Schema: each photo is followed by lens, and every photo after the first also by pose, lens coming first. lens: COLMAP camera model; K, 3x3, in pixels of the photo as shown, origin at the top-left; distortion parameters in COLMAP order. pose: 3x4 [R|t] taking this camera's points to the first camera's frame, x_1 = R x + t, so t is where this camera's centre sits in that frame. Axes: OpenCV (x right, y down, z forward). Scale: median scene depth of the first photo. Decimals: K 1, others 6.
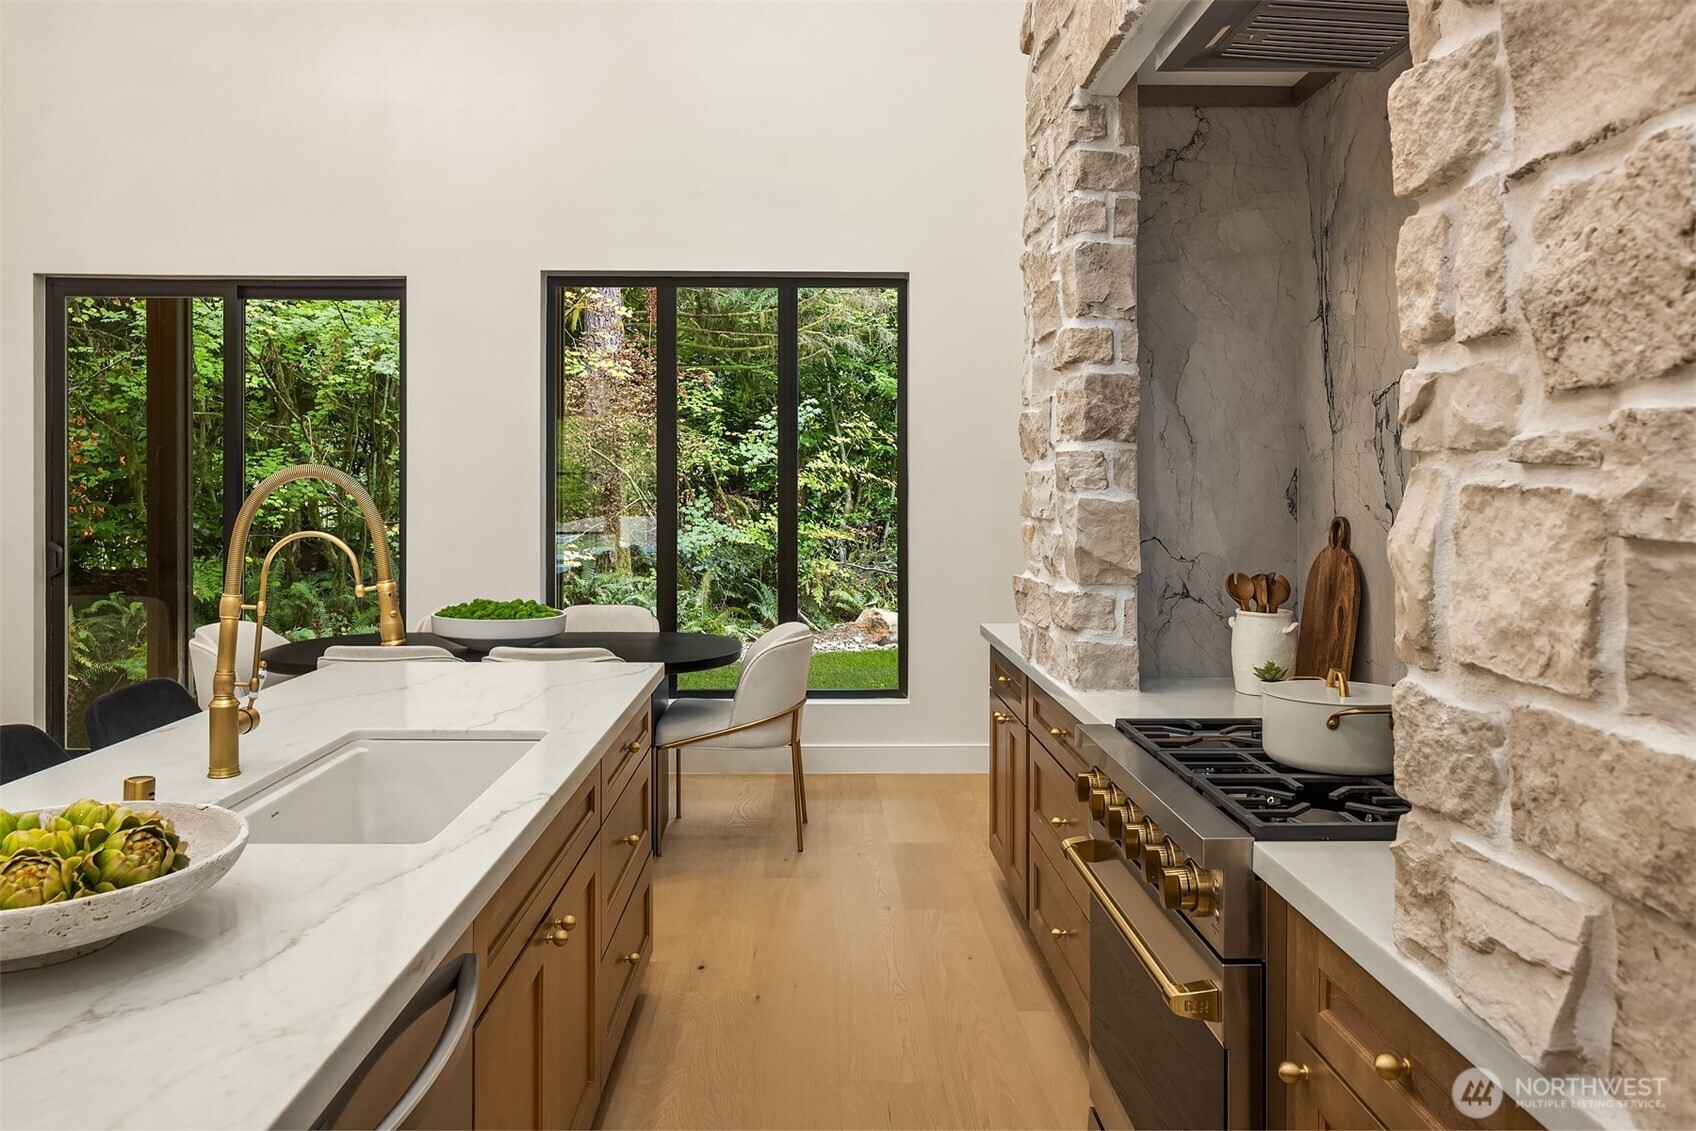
lens RADIAL K [[1161.1, 0, 832.0], [0, 1161.1, 490.3], [0, 0, 1]] dist [-0.016402, 0.005529]
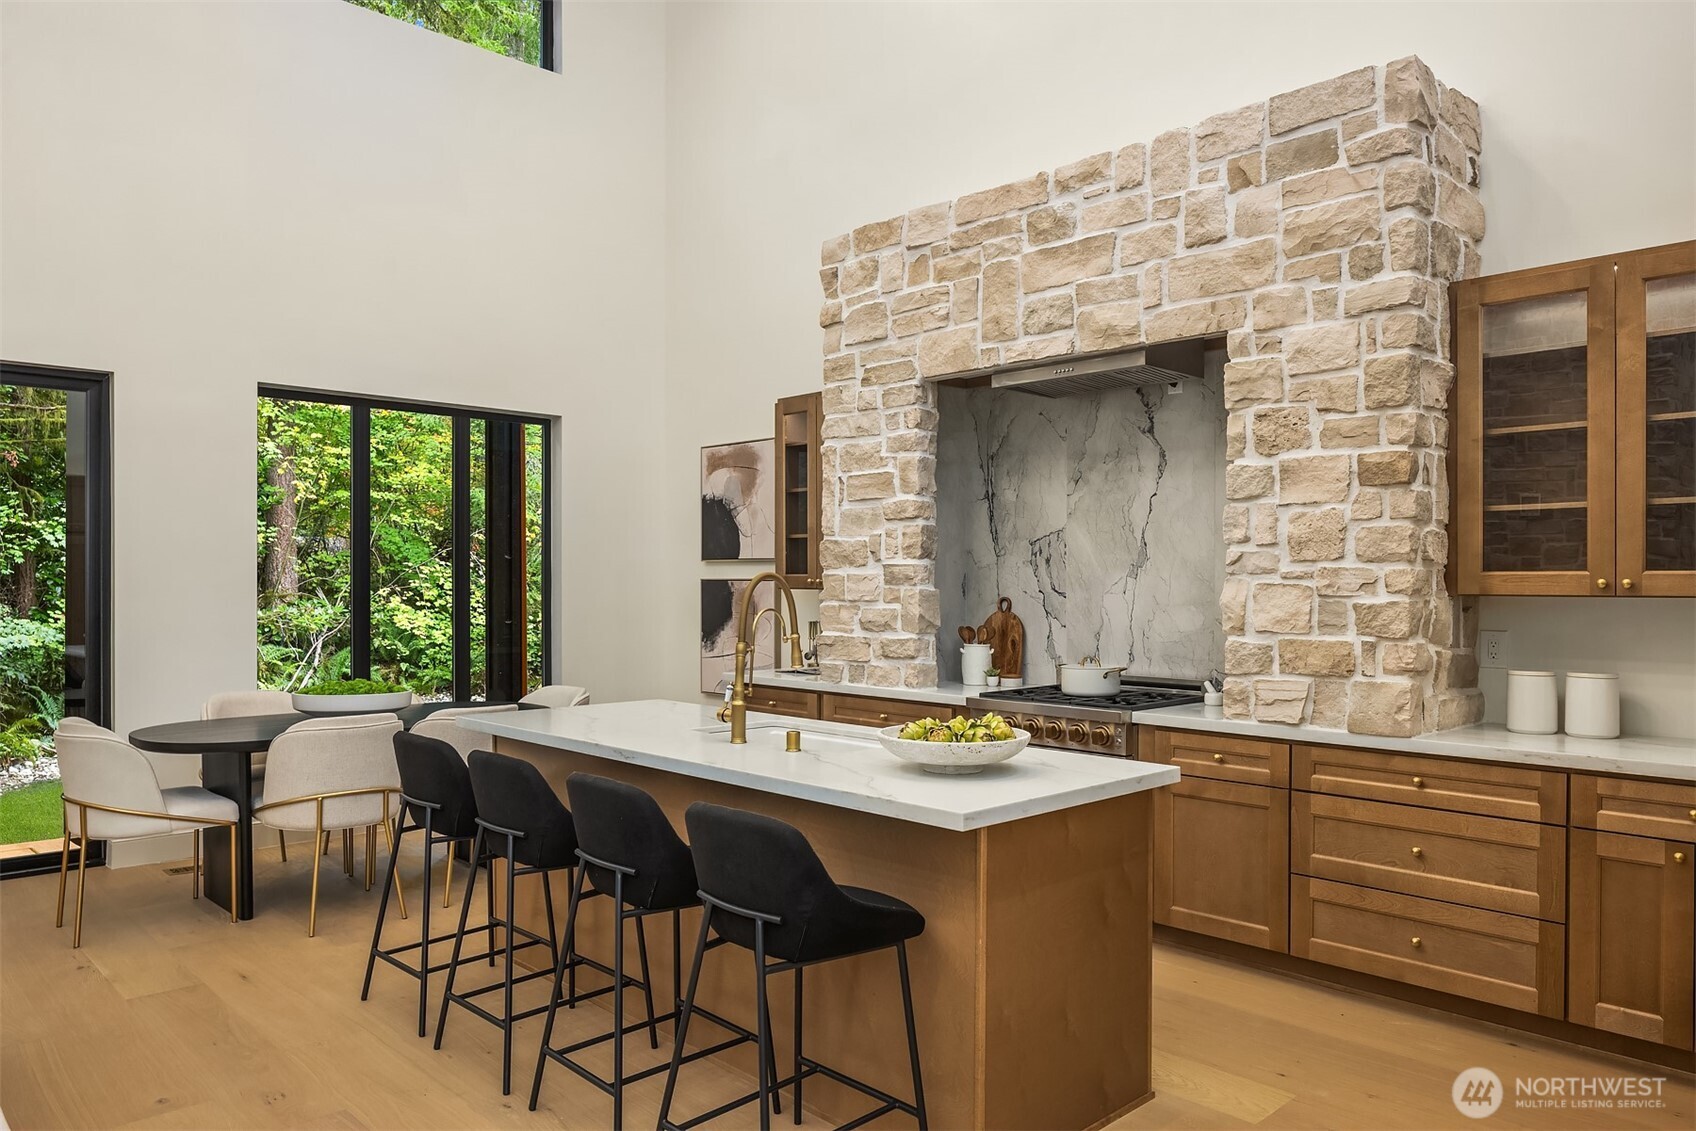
lens RADIAL K [[1161.1, 0, 850.3], [0, 1161.1, 577.7], [0, 0, 1]] dist [-0.016402, 0.005529]
pose [[0.727935, 0.001587, 0.685644, -2.811626], [0.002215, 0.999987, -0.004666, -0.007000], [-0.685642, 0.004915, 0.727922, -0.770289]]
